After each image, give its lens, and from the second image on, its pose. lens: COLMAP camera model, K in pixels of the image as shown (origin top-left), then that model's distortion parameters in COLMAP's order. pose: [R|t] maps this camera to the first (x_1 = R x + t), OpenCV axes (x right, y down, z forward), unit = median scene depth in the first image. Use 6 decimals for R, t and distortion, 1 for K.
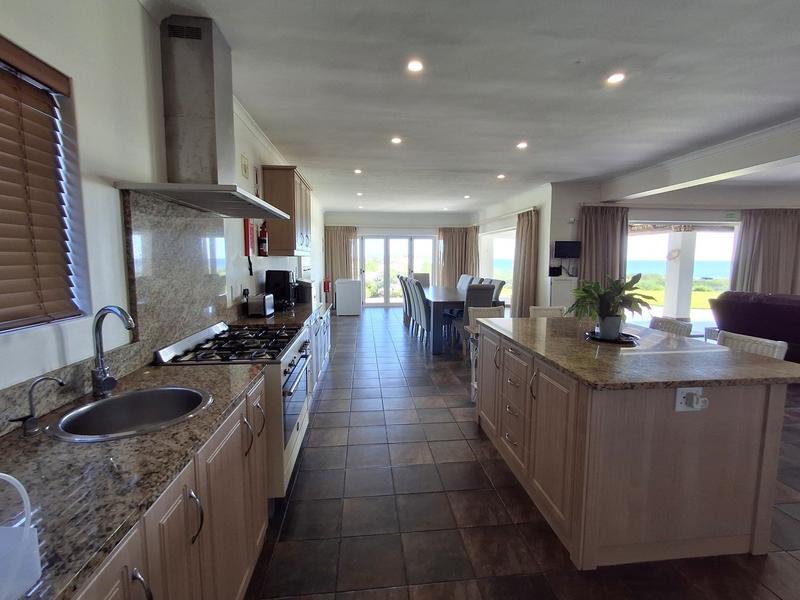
lens RADIAL K [[369.5, 0, 406.0], [0, 369.5, 293.9], [0, 0, 1]] dist [-0.004012, 0.001994]
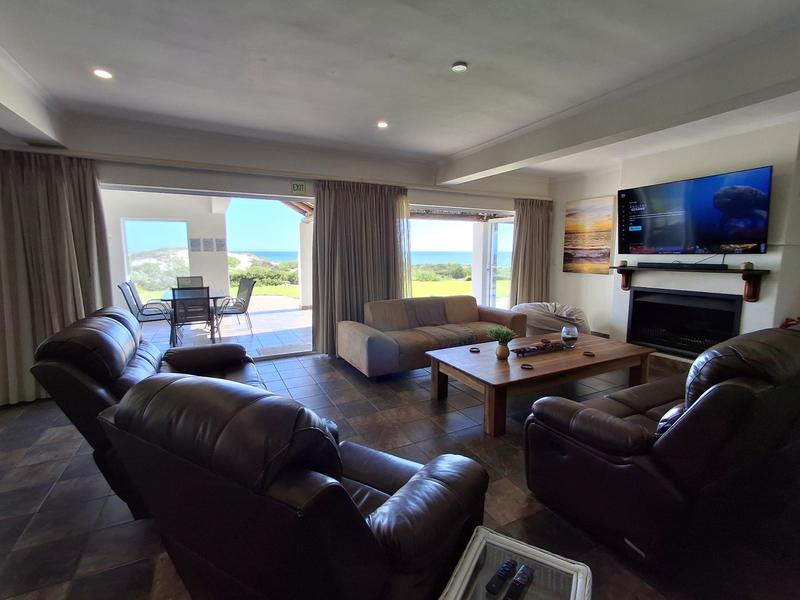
lens RADIAL K [[369.5, 0, 403.5], [0, 369.5, 298.0], [0, 0, 1]] dist [-0.004012, 0.001994]
pose [[0.936385, -0.046814, 0.347838, 0.829480], [0.036038, 0.998651, 0.037389, -0.018759], [-0.349119, -0.022475, 0.936809, 0.268612]]
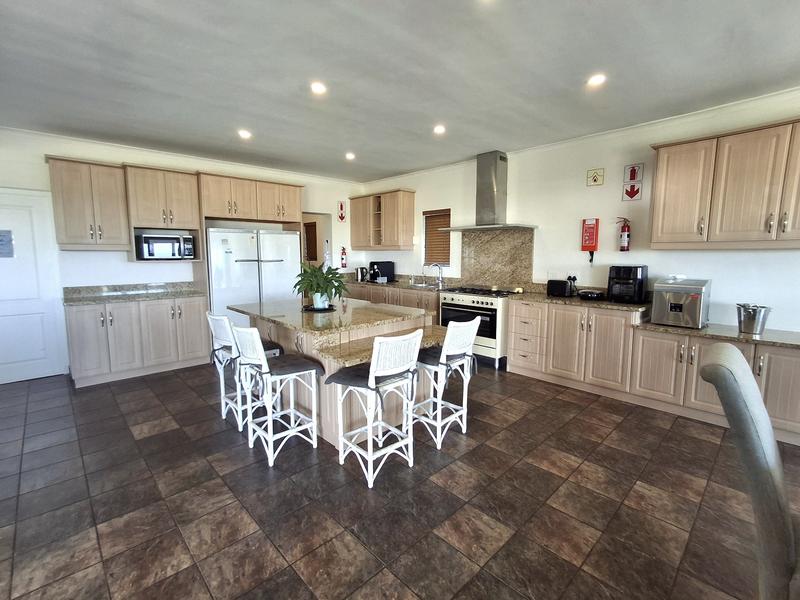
lens RADIAL K [[369.5, 0, 399.2], [0, 369.5, 289.6], [0, 0, 1]] dist [-0.004012, 0.001994]
pose [[-0.801113, 0.057890, -0.595707, 0.435407], [-0.059376, 0.982714, 0.175348, -0.081967], [0.595561, 0.175844, -0.783828, 0.858882]]
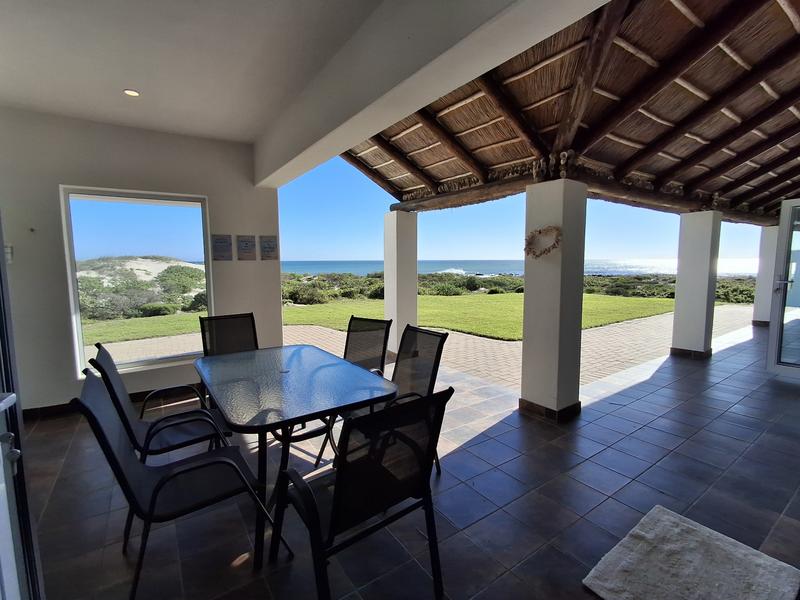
lens RADIAL K [[369.5, 0, 396.2], [0, 369.5, 297.4], [0, 0, 1]] dist [-0.004012, 0.001994]
pose [[0.891609, -0.053680, 0.449613, 0.582338], [0.051494, 0.998527, 0.017099, -0.090548], [-0.449869, 0.007907, 0.893060, 1.025354]]
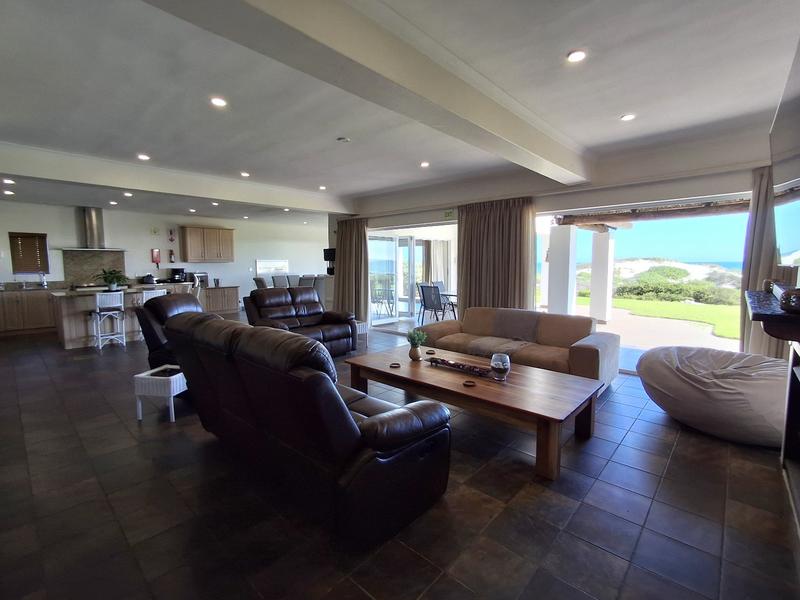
lens RADIAL K [[369.5, 0, 401.0], [0, 369.5, 293.1], [0, 0, 1]] dist [-0.004012, 0.001994]
pose [[0.647938, 0.054358, -0.759751, 1.562276], [-0.065091, 0.997753, 0.015875, -0.019960], [0.758907, 0.039167, 0.650020, 0.320073]]
